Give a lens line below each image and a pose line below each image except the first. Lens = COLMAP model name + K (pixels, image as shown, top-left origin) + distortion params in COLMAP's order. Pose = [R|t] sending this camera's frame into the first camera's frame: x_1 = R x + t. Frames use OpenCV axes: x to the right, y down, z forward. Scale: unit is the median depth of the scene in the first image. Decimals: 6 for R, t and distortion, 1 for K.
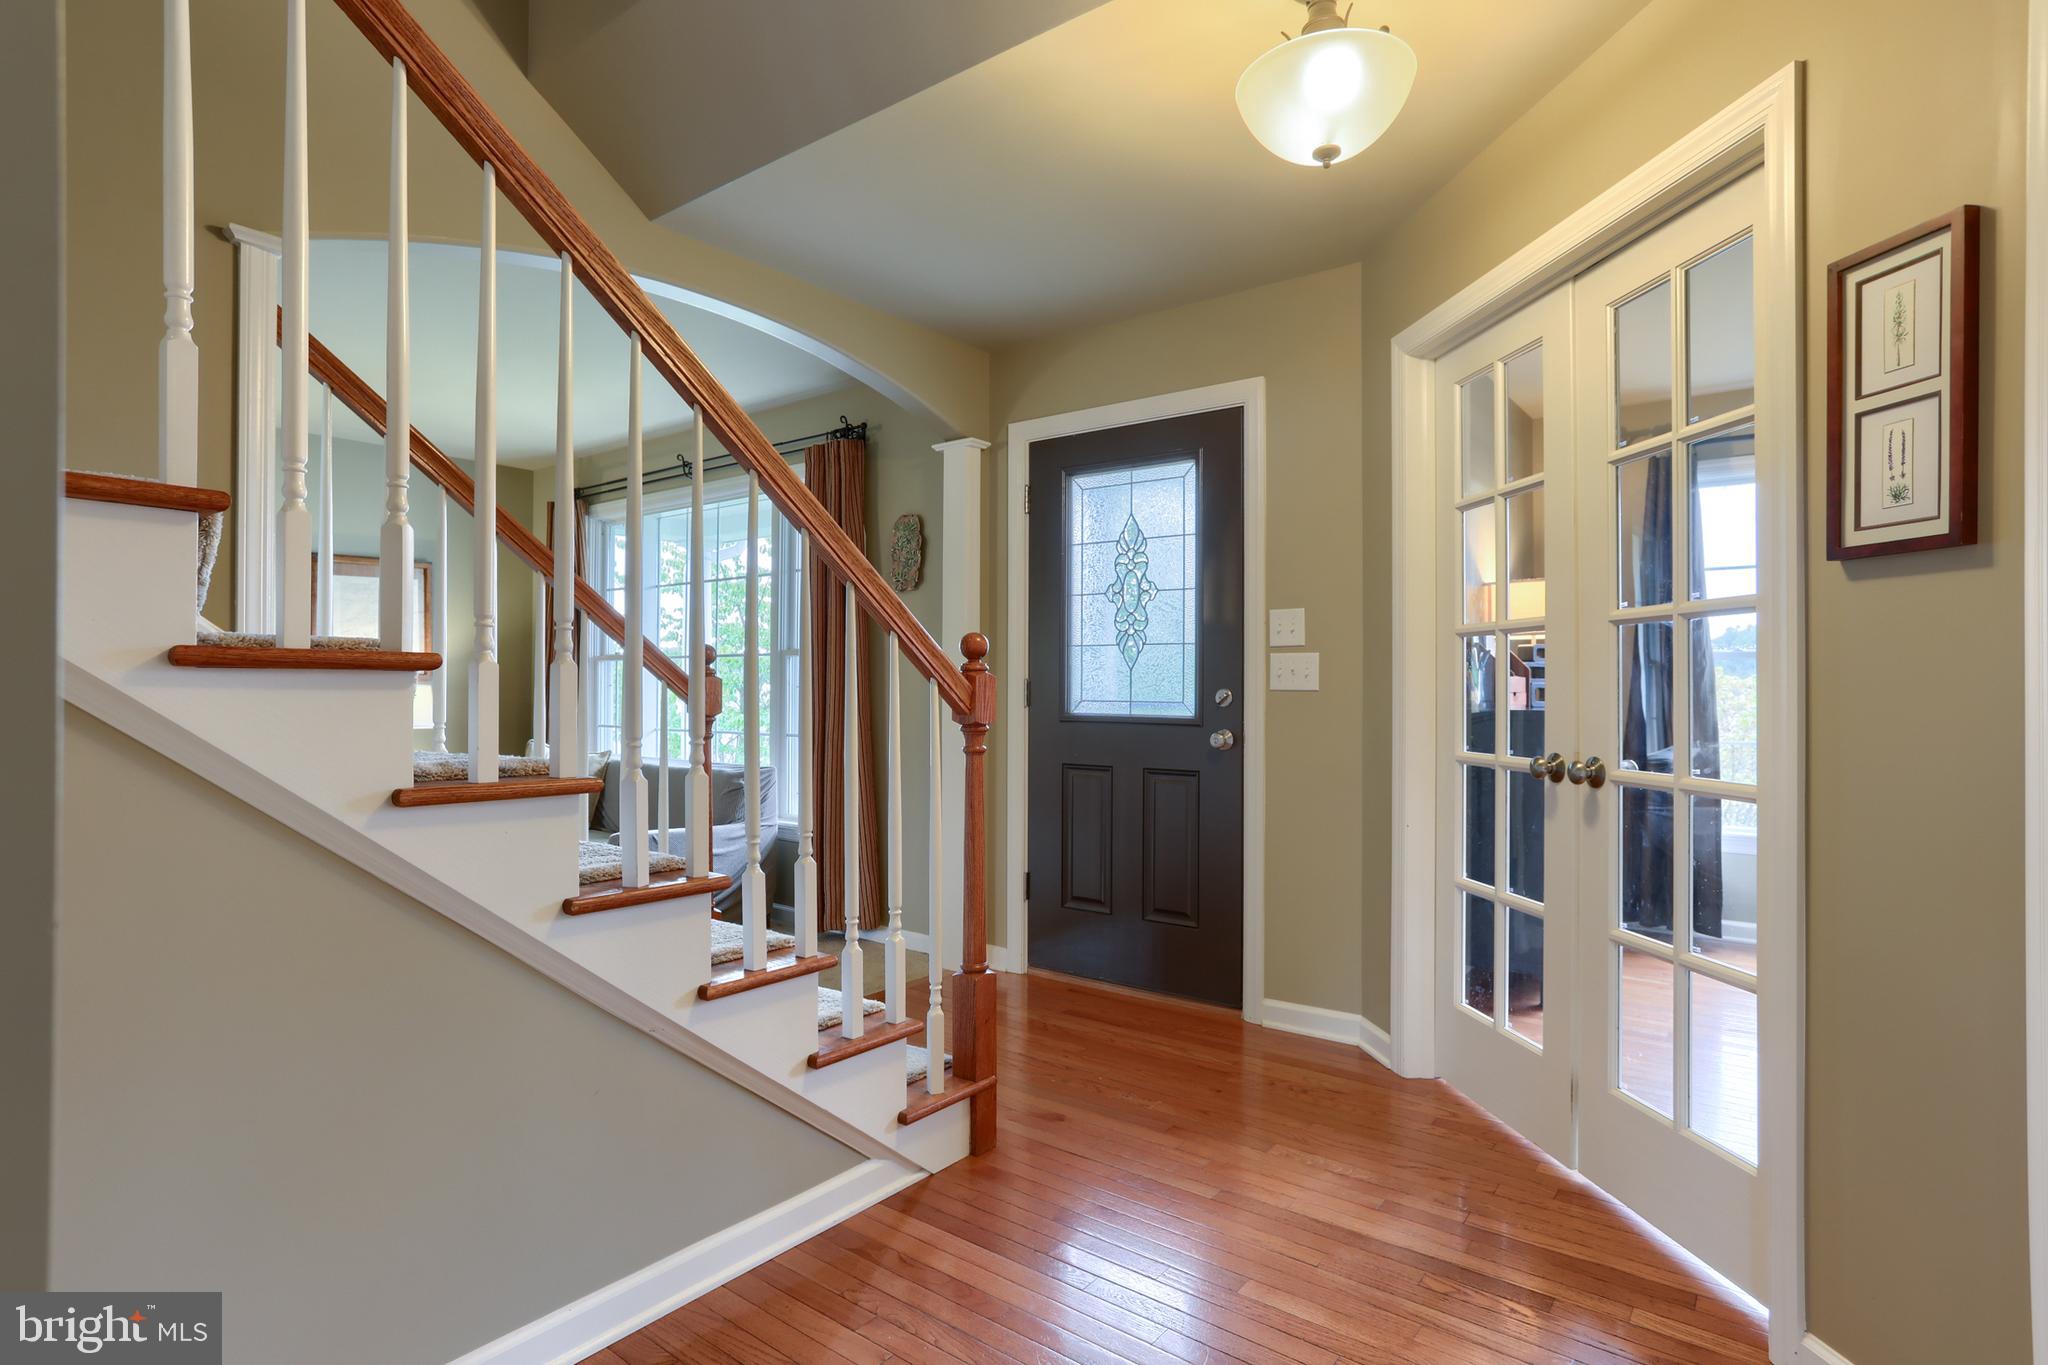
lens RADIAL K [[1039.8, 0, 1022.4], [0, 1039.8, 677.0], [0, 0, 1]] dist [-0.063447, 0.038435]
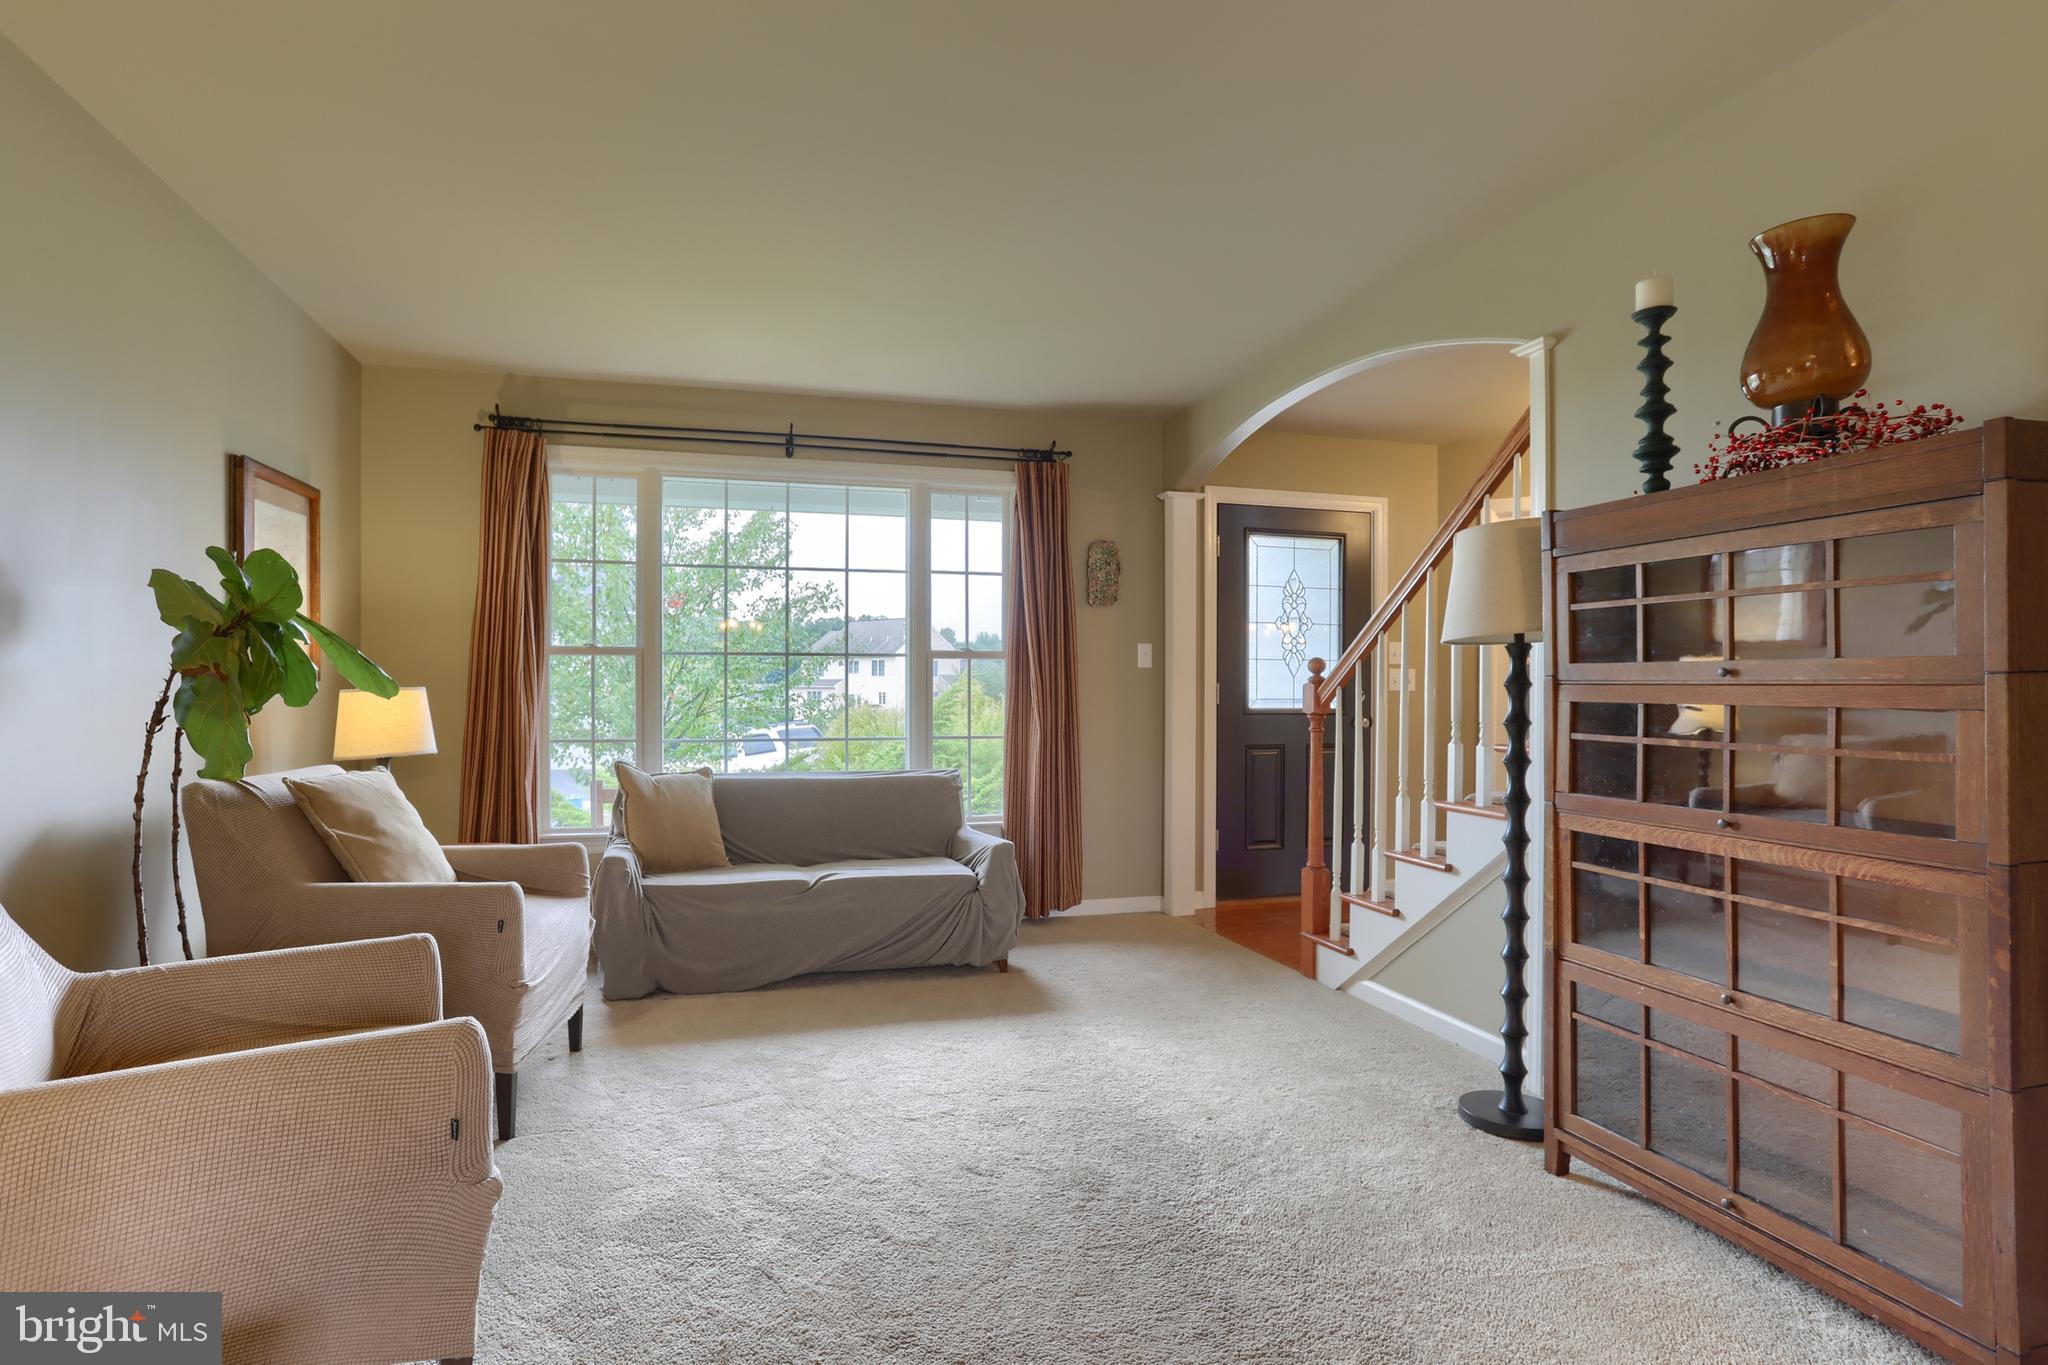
lens RADIAL K [[1039.8, 0, 1022.4], [0, 1039.8, 677.0], [0, 0, 1]] dist [-0.063447, 0.038435]
pose [[0.574636, 0.008542, 0.818364, -1.283045], [-0.003997, 0.999963, -0.007631, 0.006004], [-0.818399, 0.001114, 0.574649, 0.474772]]
